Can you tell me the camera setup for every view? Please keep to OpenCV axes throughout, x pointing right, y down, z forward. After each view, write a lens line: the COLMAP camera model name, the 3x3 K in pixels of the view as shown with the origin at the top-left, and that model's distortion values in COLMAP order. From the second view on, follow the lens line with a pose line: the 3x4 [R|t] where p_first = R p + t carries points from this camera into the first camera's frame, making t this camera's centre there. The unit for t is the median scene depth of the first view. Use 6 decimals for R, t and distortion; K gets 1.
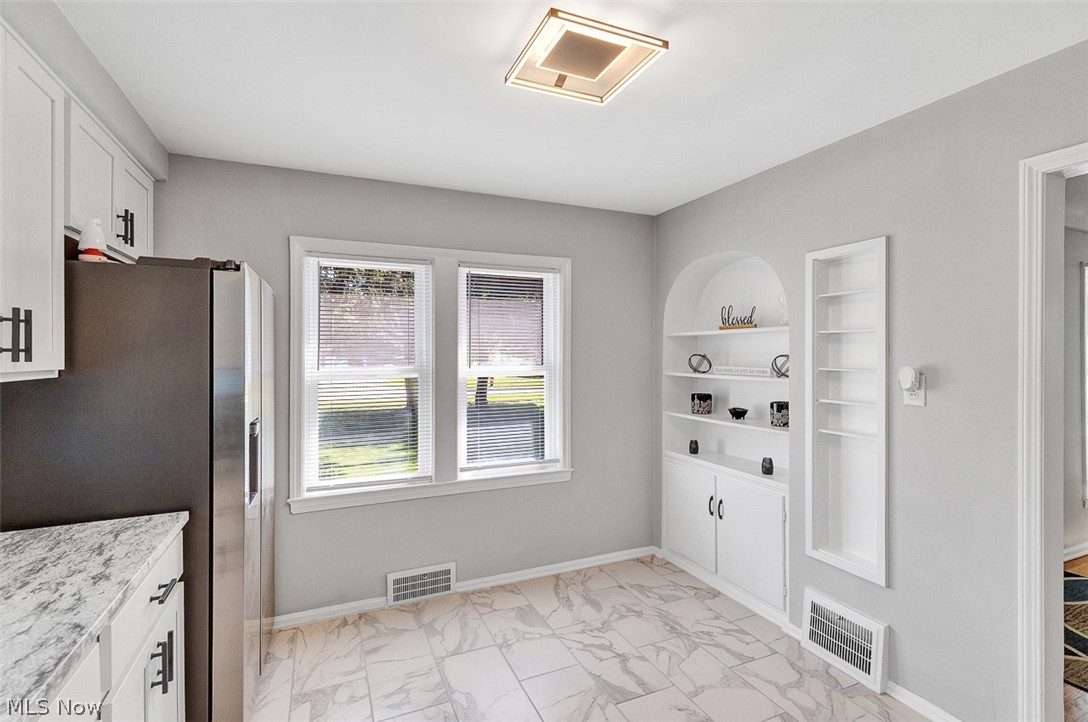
lens RADIAL K [[496.2, 0, 548.9], [0, 496.2, 357.7], [0, 0, 1]] dist [0.010301, -0.001556]
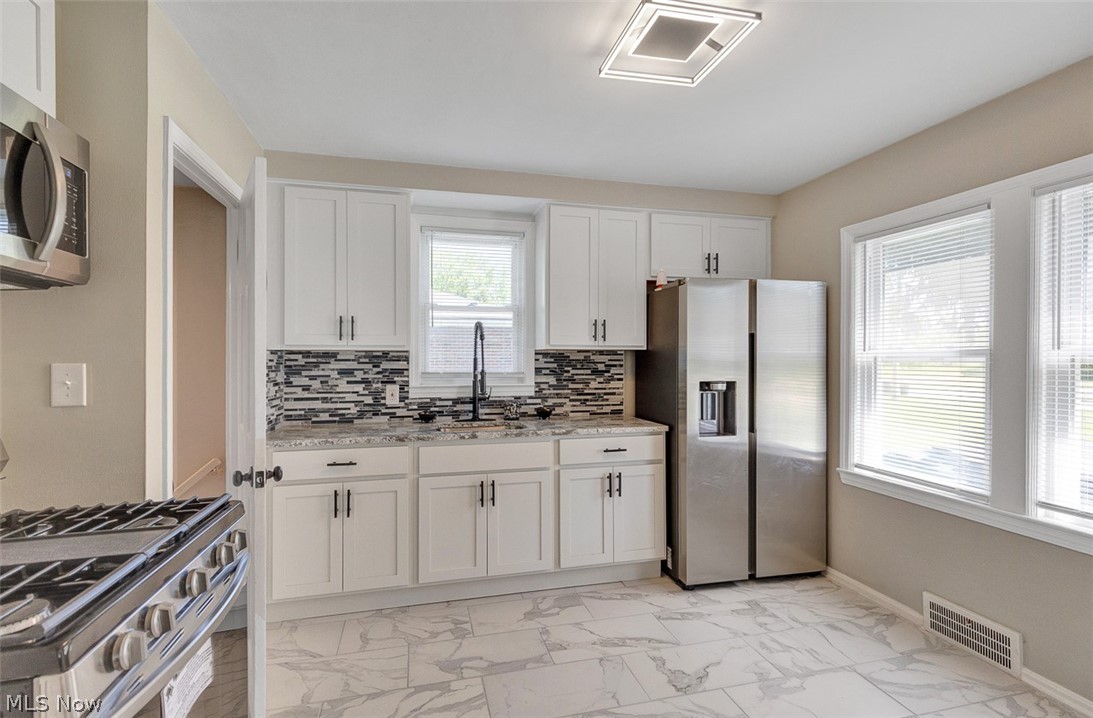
lens RADIAL K [[498.5, 0, 540.8], [0, 498.5, 358.7], [0, 0, 1]] dist [0.010301, -0.001556]
pose [[-0.153299, 0.010128, -0.988128, 0.655310], [-0.005573, 0.999923, 0.011113, 0.032868], [0.988164, 0.007211, -0.153231, 0.503837]]
